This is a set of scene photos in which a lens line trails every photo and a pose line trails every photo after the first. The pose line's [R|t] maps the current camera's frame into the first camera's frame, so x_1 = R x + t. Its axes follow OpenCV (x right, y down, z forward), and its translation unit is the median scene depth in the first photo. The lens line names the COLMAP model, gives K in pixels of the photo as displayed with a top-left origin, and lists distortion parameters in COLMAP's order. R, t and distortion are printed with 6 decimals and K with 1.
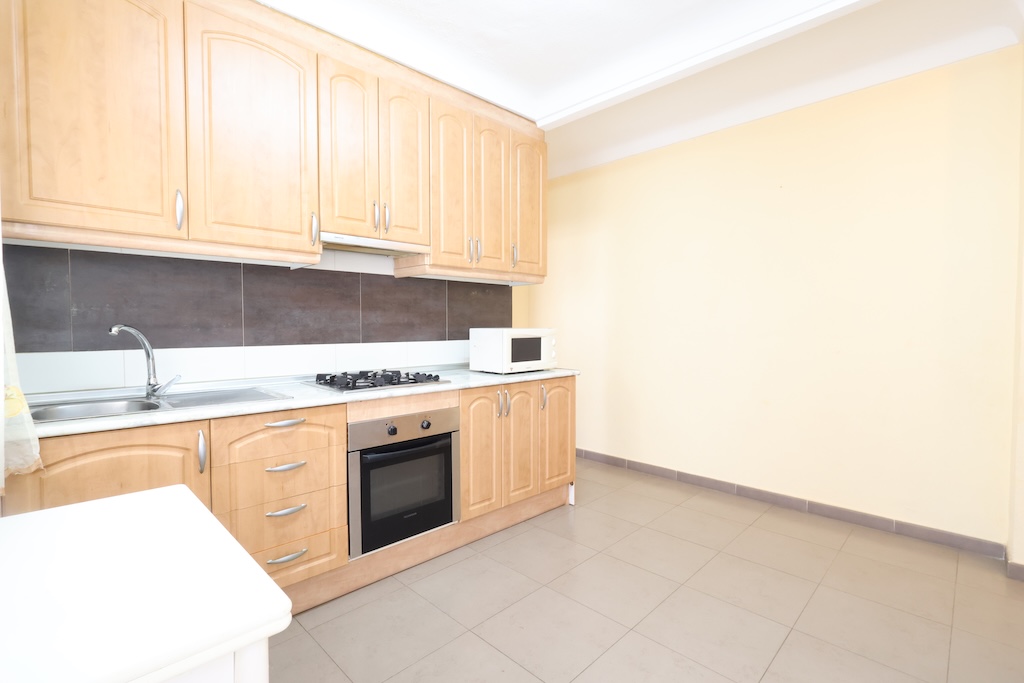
lens RADIAL K [[472.7, 0, 510.3], [0, 472.7, 342.3], [0, 0, 1]] dist [-0.005087, 0.001596]
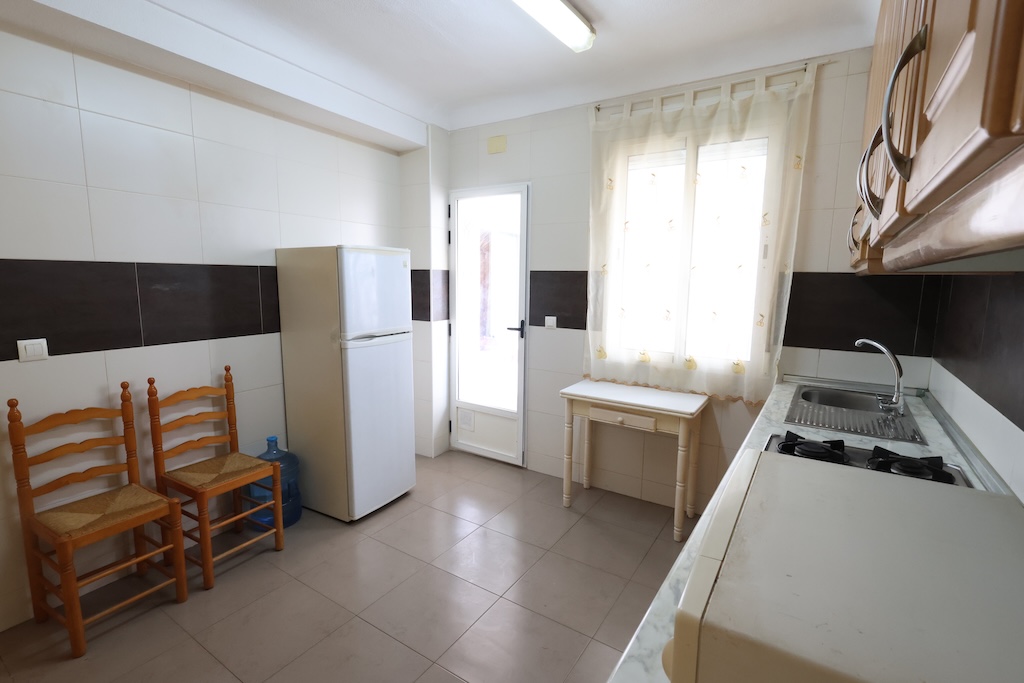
lens RADIAL K [[472.7, 0, 510.3], [0, 472.7, 342.3], [0, 0, 1]] dist [-0.005087, 0.001596]
pose [[-0.978056, 0.019409, -0.207435, 0.225107], [-0.017362, 0.984595, 0.173989, -0.159908], [0.207616, 0.173773, -0.962652, 1.429778]]
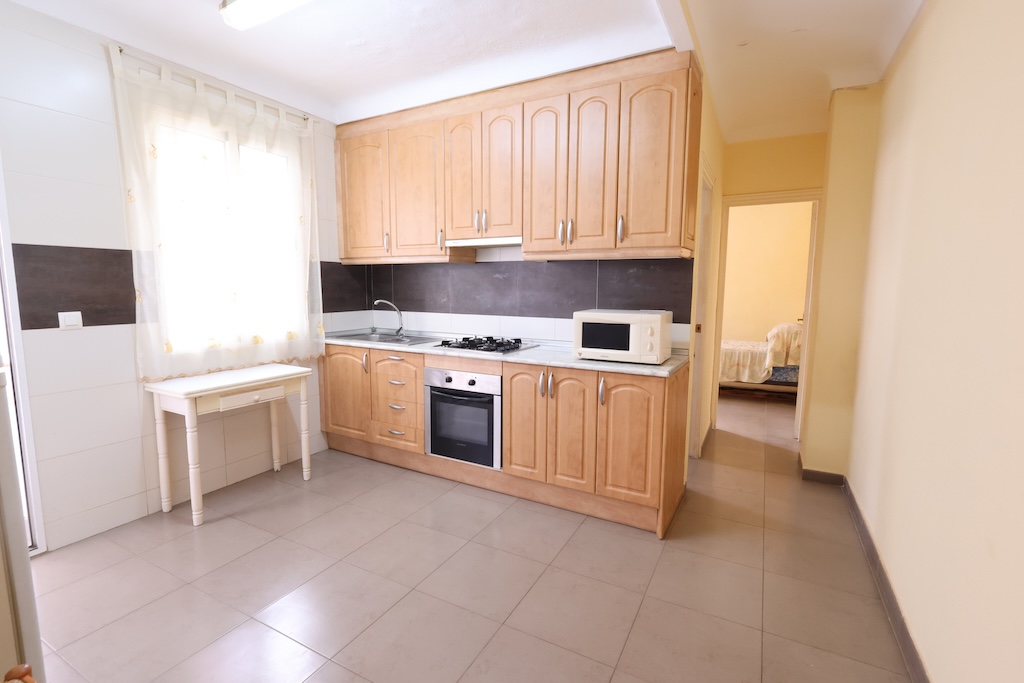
lens RADIAL K [[472.7, 0, 510.3], [0, 472.7, 342.3], [0, 0, 1]] dist [-0.005087, 0.001596]
pose [[0.284133, 0.117666, -0.951537, 1.015796], [-0.042357, 0.993012, 0.110147, -0.077440], [0.957849, 0.009008, 0.287131, 0.689389]]
